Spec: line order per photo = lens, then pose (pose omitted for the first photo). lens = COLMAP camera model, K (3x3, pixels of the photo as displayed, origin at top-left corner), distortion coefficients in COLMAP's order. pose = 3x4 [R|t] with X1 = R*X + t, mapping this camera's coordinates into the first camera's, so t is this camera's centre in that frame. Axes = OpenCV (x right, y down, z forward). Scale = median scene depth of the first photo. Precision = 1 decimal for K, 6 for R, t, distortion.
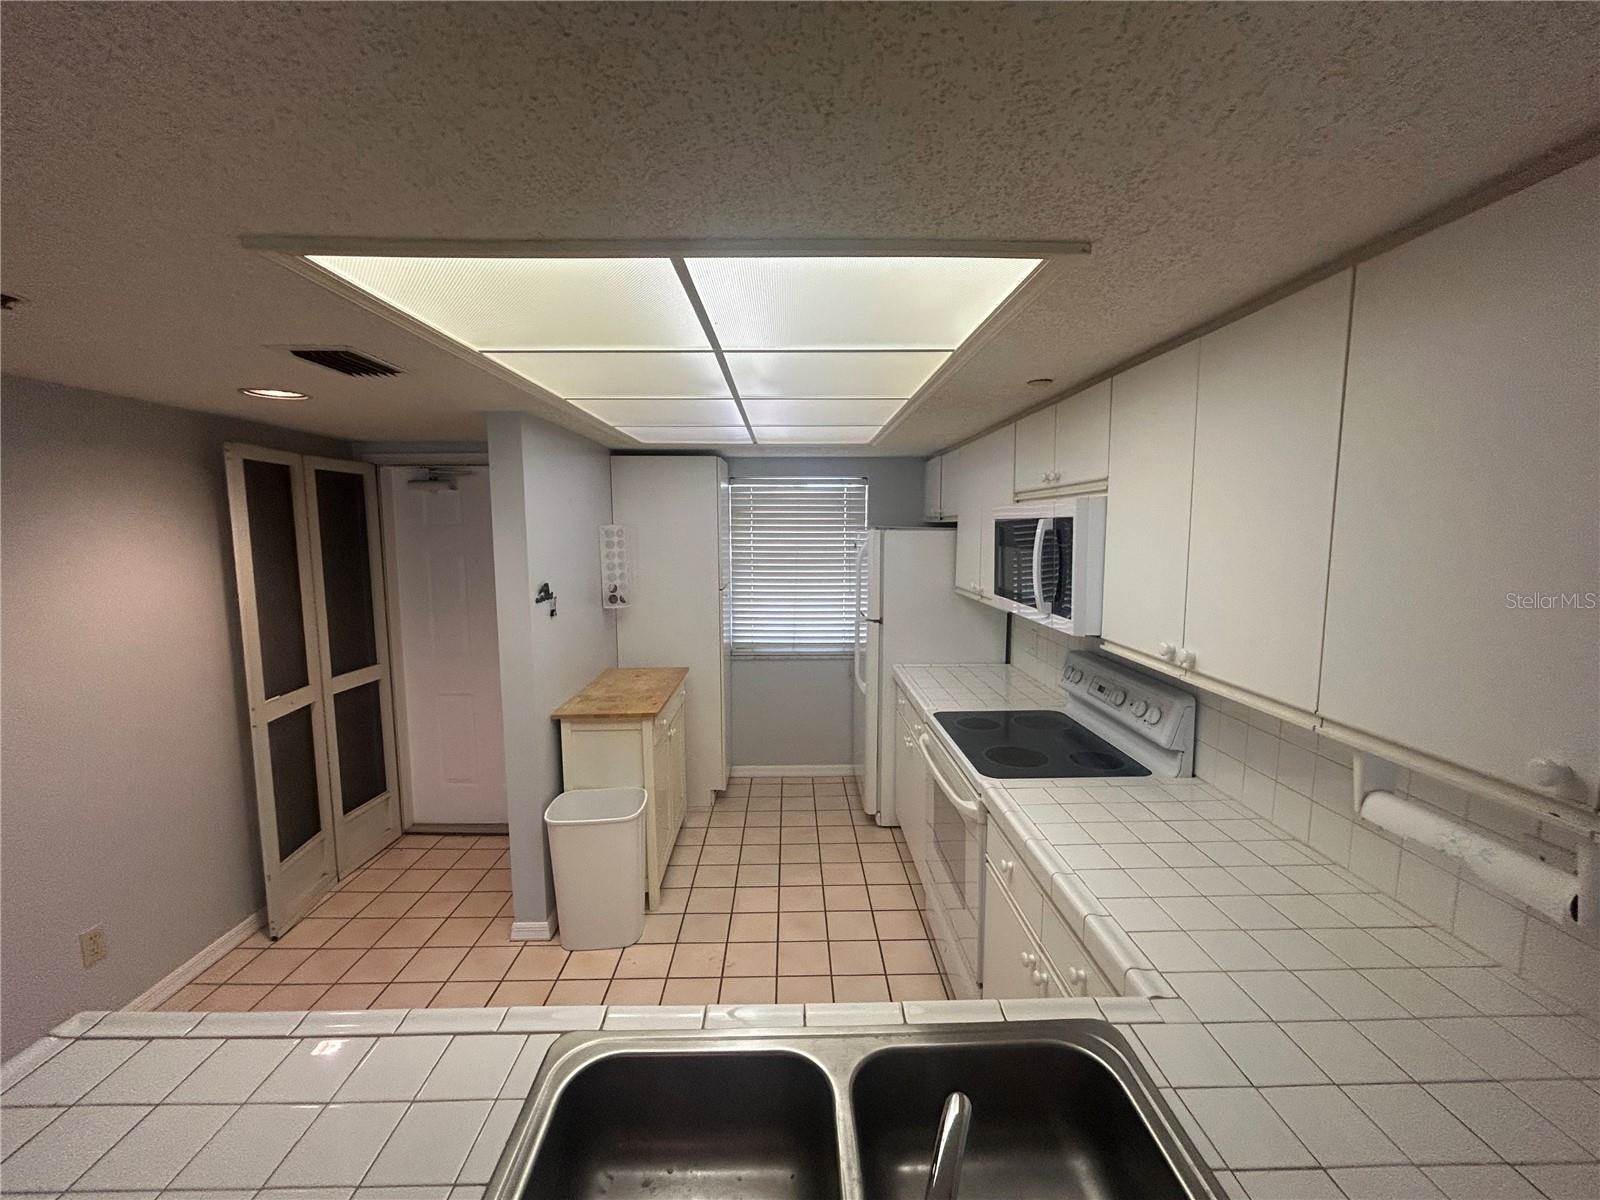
lens RADIAL K [[647.2, 0, 799.0], [0, 647.2, 599.5], [0, 0, 1]] dist [0.000166, 0.000789]
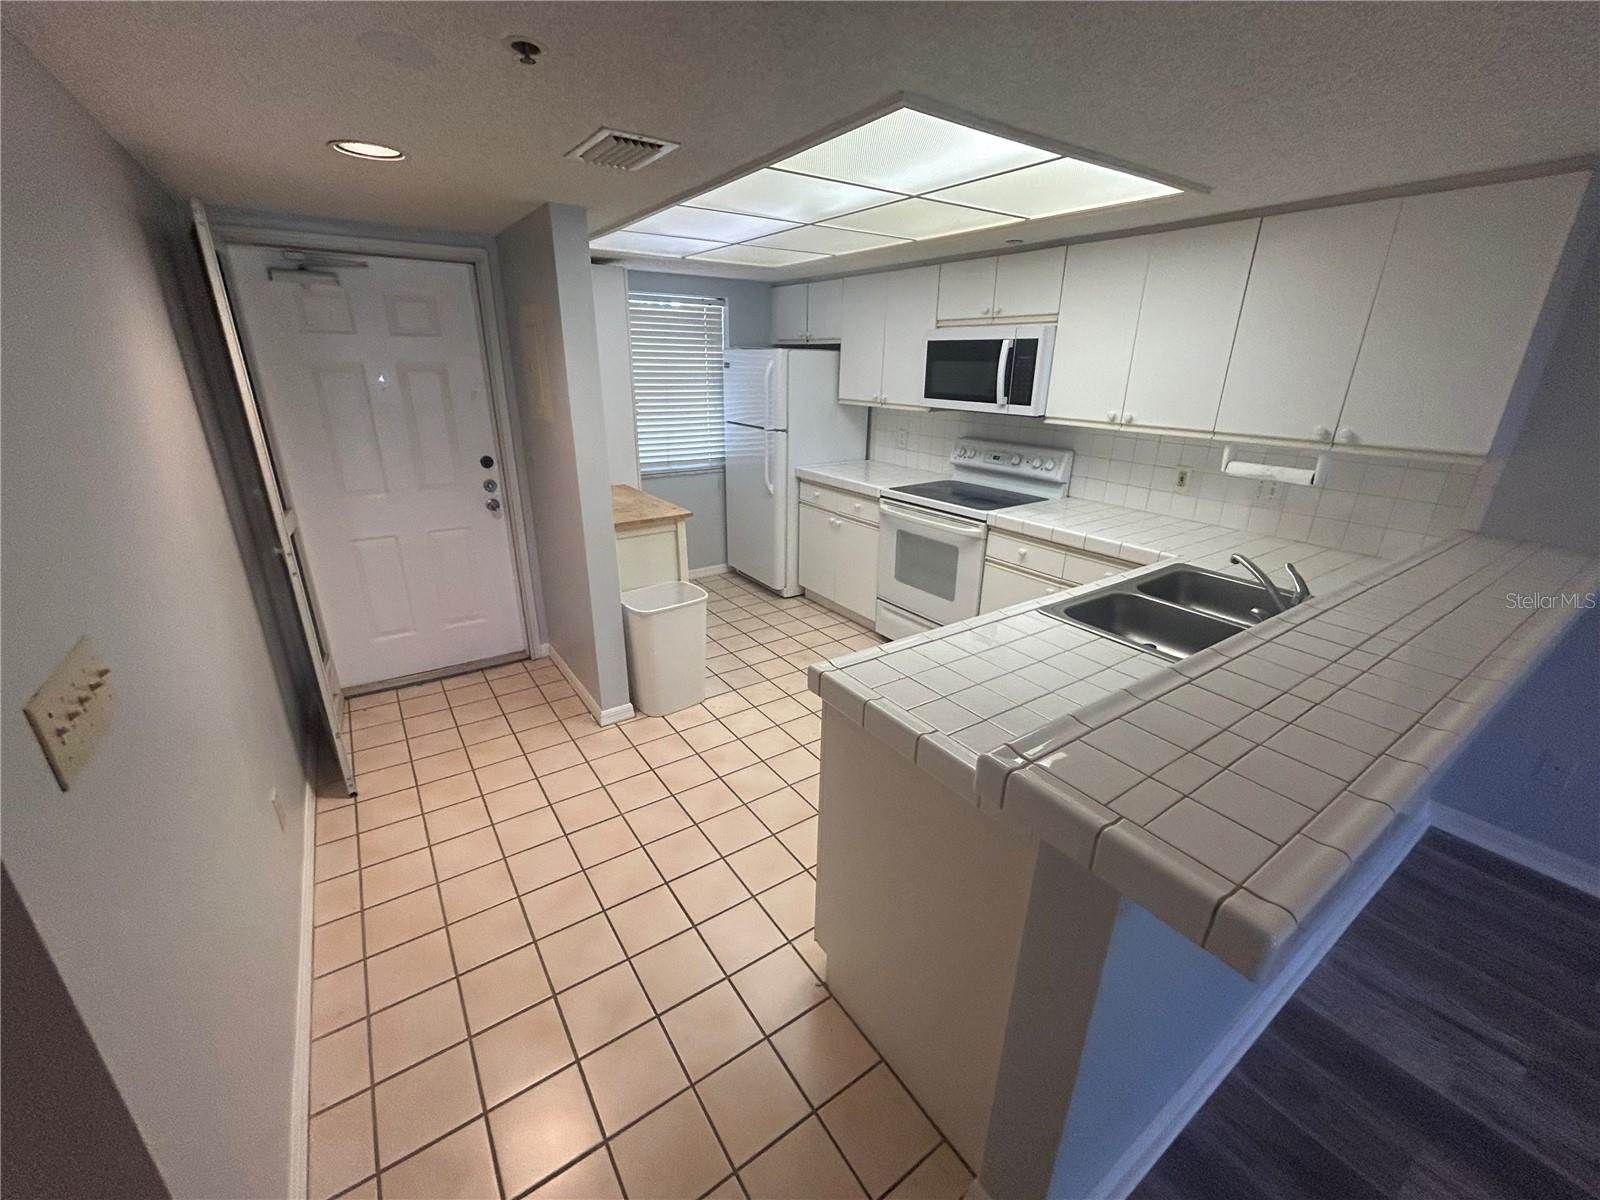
lens RADIAL K [[647.2, 0, 794.8], [0, 647.2, 599.8], [0, 0, 1]] dist [0.000166, 0.000789]
pose [[0.833978, -0.179674, 0.521726, -0.600881], [0.047332, 0.965311, 0.256778, 0.032762], [-0.549764, -0.189453, 0.813552, -0.053689]]
